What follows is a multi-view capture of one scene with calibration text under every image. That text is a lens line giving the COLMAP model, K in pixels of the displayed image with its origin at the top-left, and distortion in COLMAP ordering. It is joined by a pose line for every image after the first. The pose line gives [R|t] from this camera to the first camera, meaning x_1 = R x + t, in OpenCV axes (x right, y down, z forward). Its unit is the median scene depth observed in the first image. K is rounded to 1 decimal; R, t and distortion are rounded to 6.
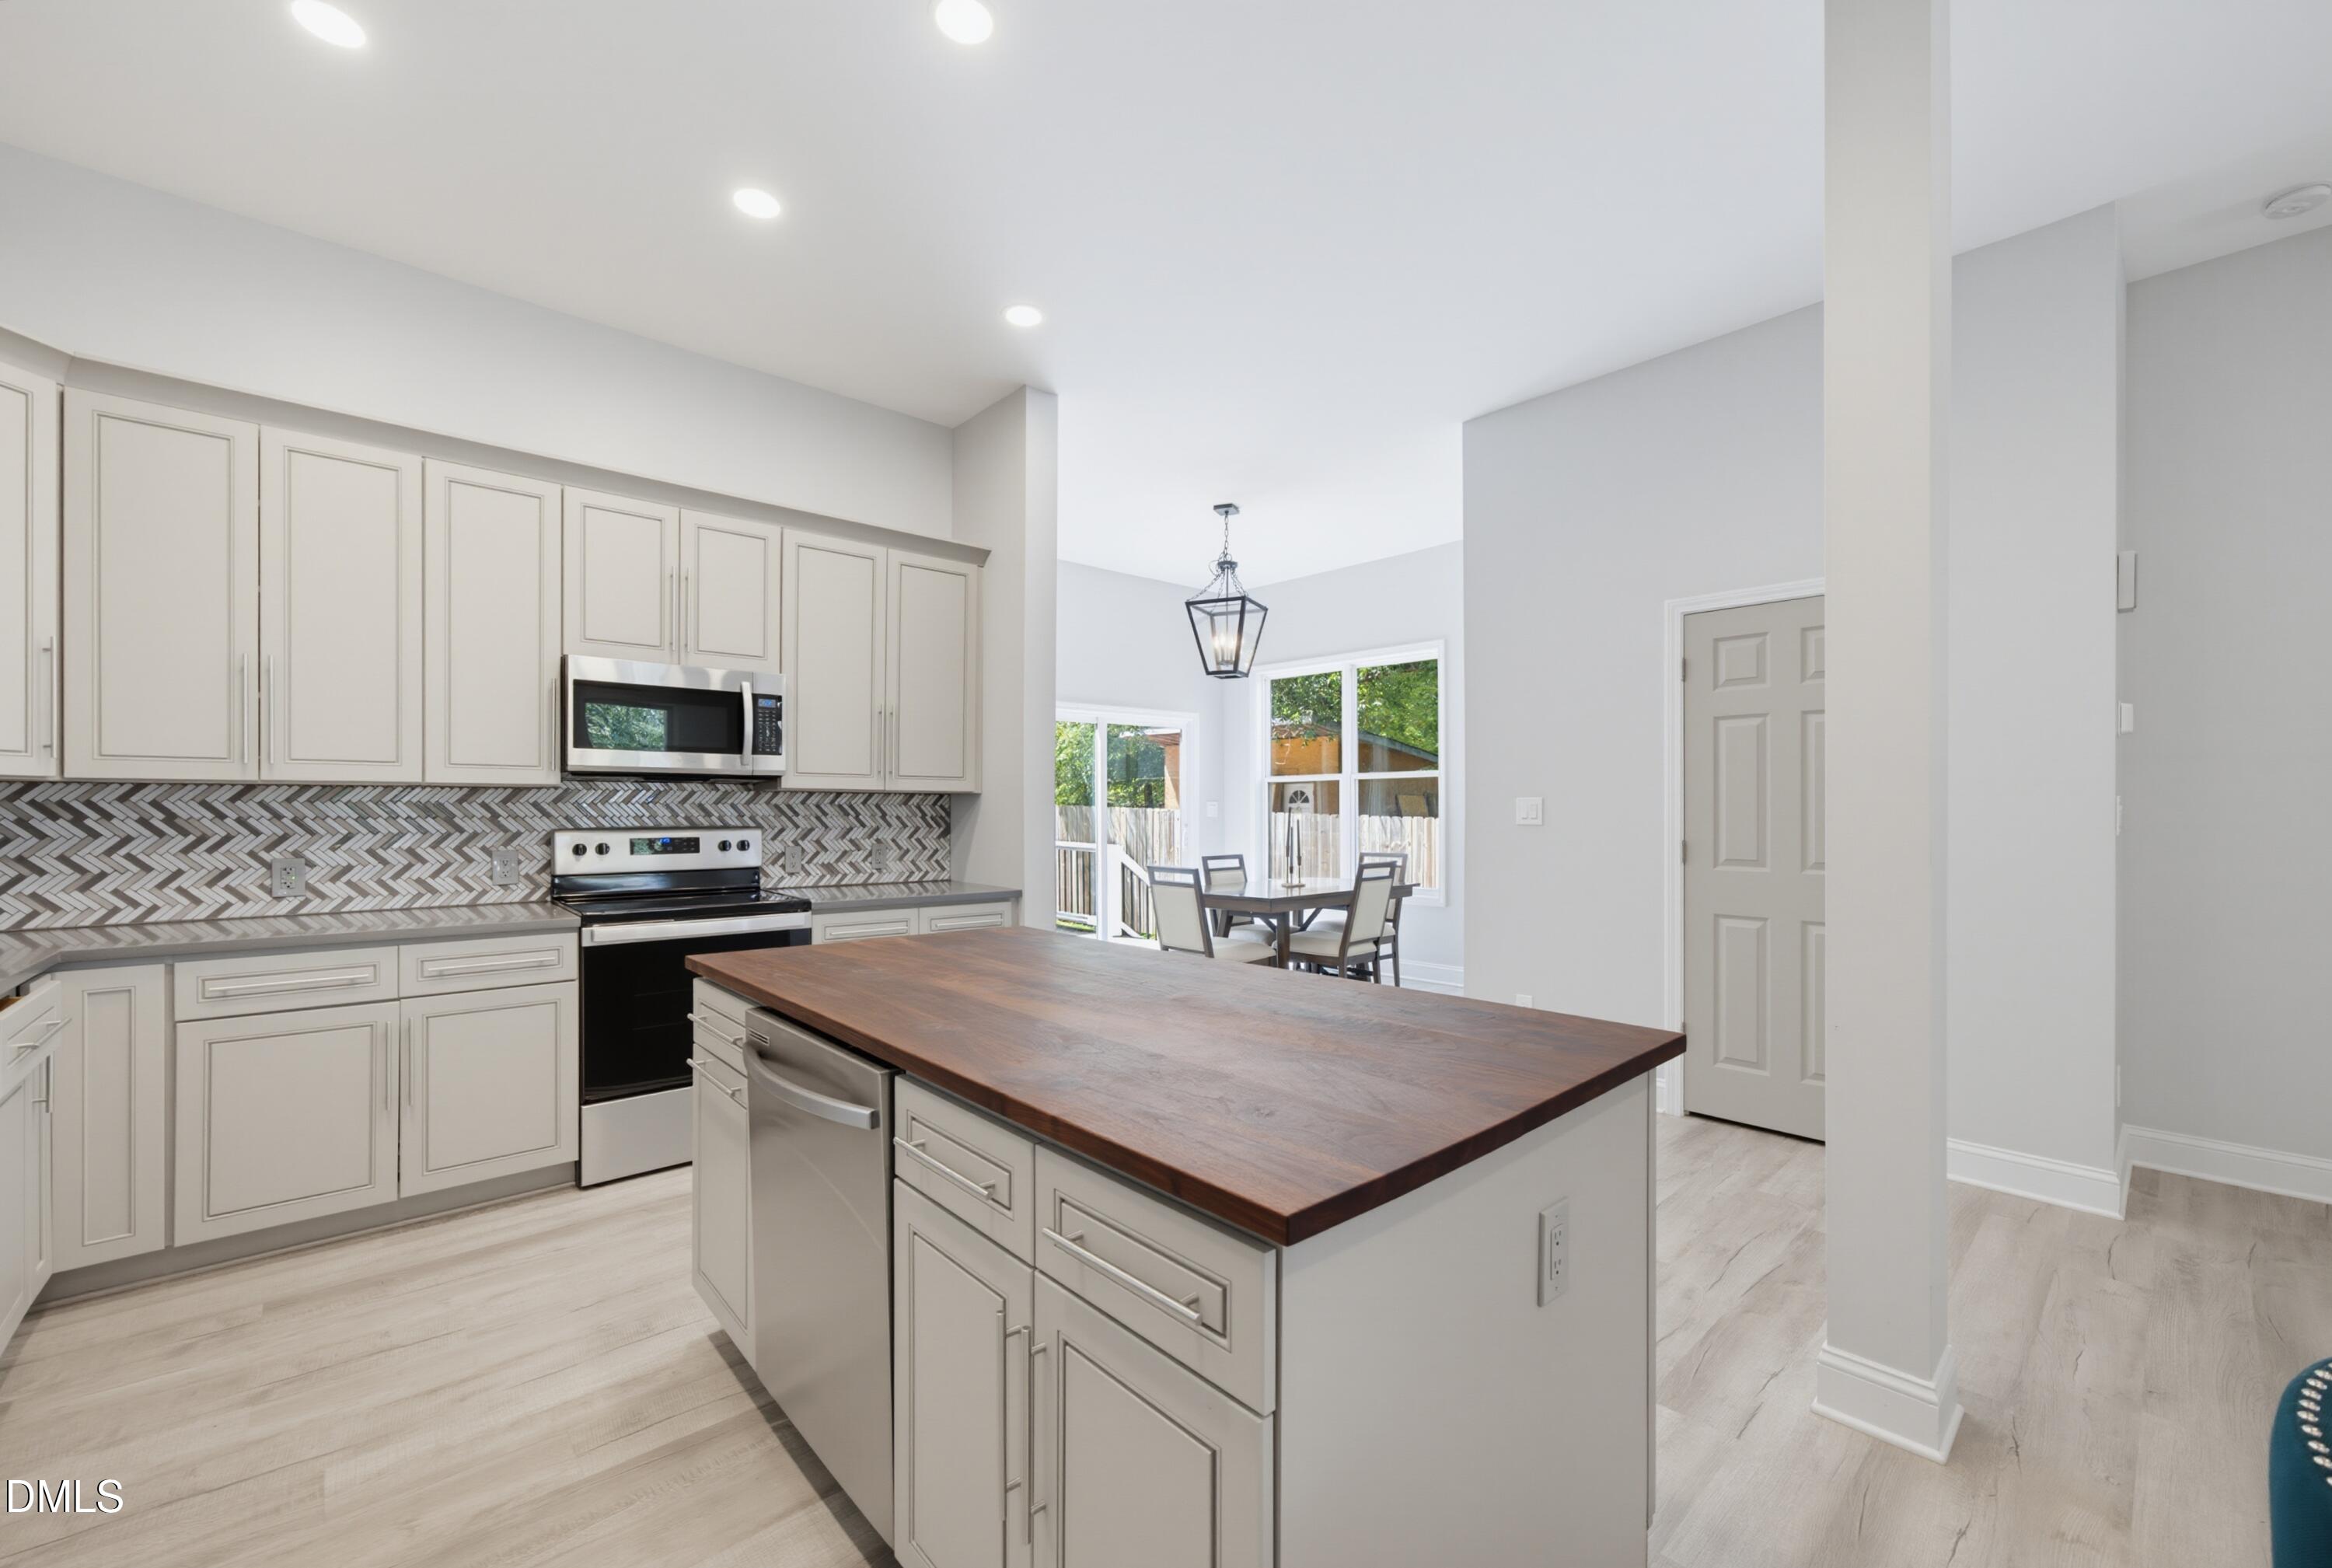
lens RADIAL K [[951.8, 0, 1153.5], [0, 951.8, 798.6], [0, 0, 1]] dist [-0.000538, 0.002812]
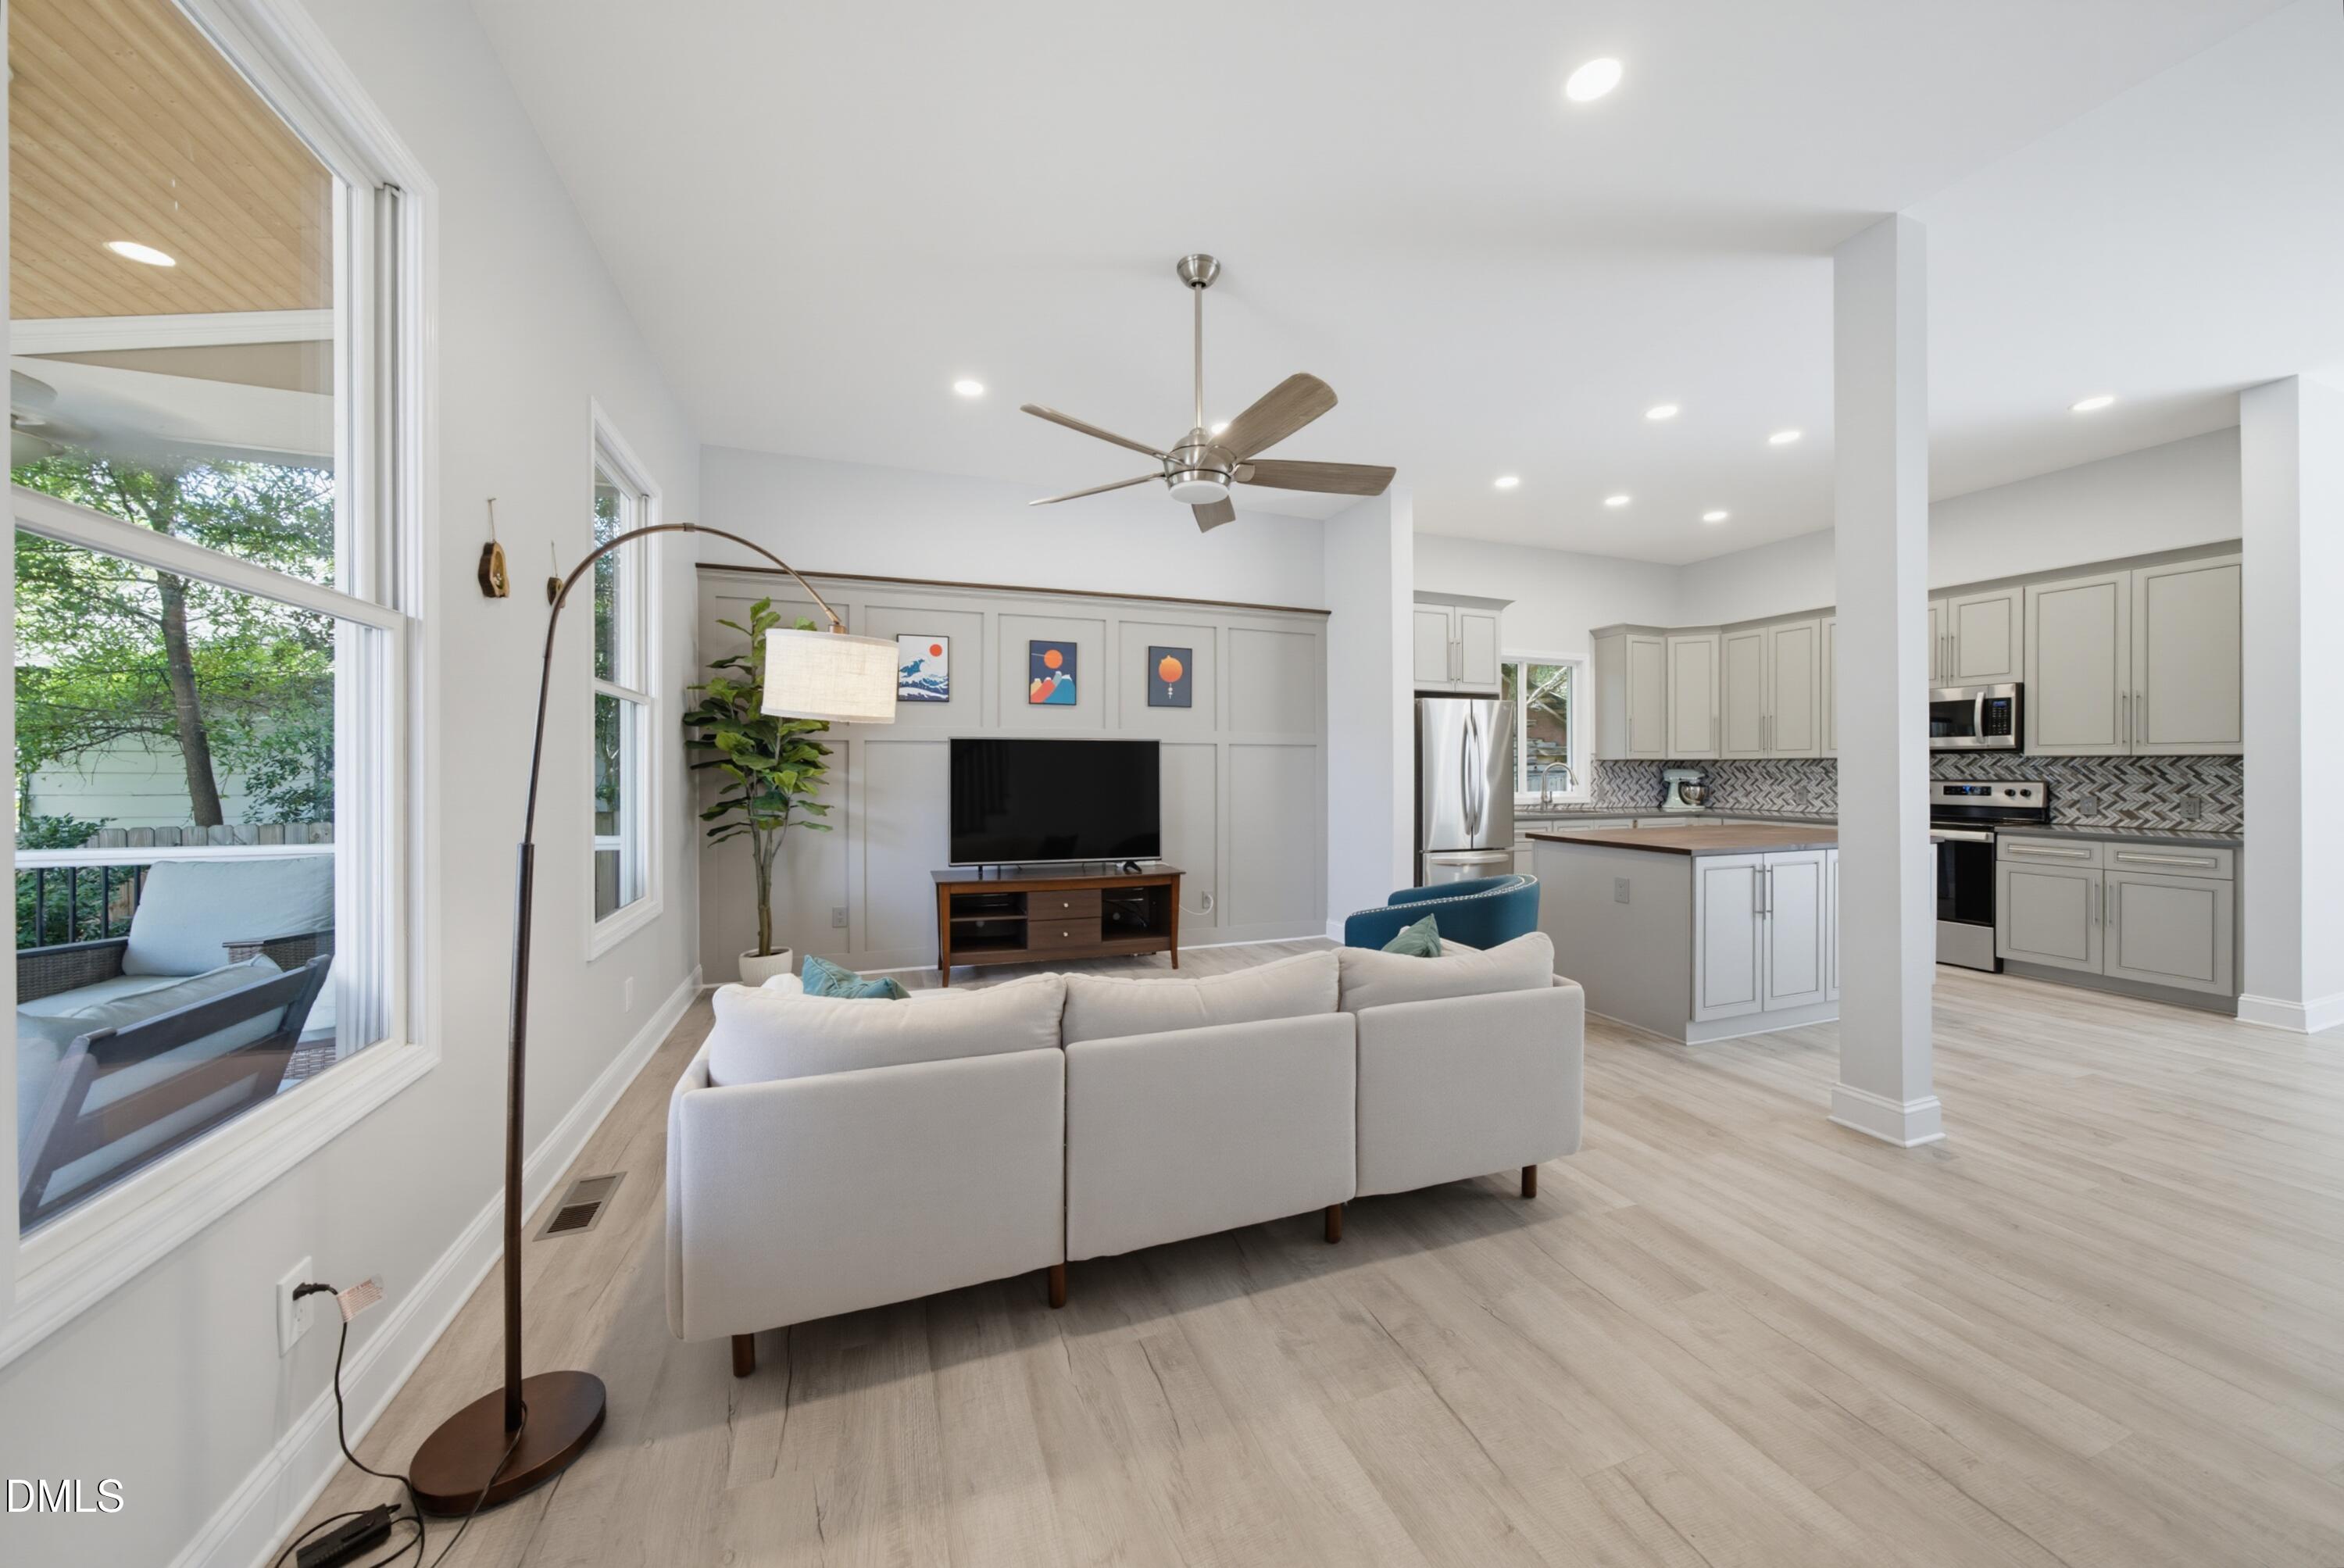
lens RADIAL K [[815.0, 0, 1188.8], [0, 815.0, 775.0], [0, 0, 1]] dist [-0.001250, 0.000488]
pose [[-0.343419, 0.006348, -0.939161, 1.283898], [0.009797, 0.999947, 0.003176, 0.002832], [0.939131, -0.008110, -0.343463, 0.178956]]
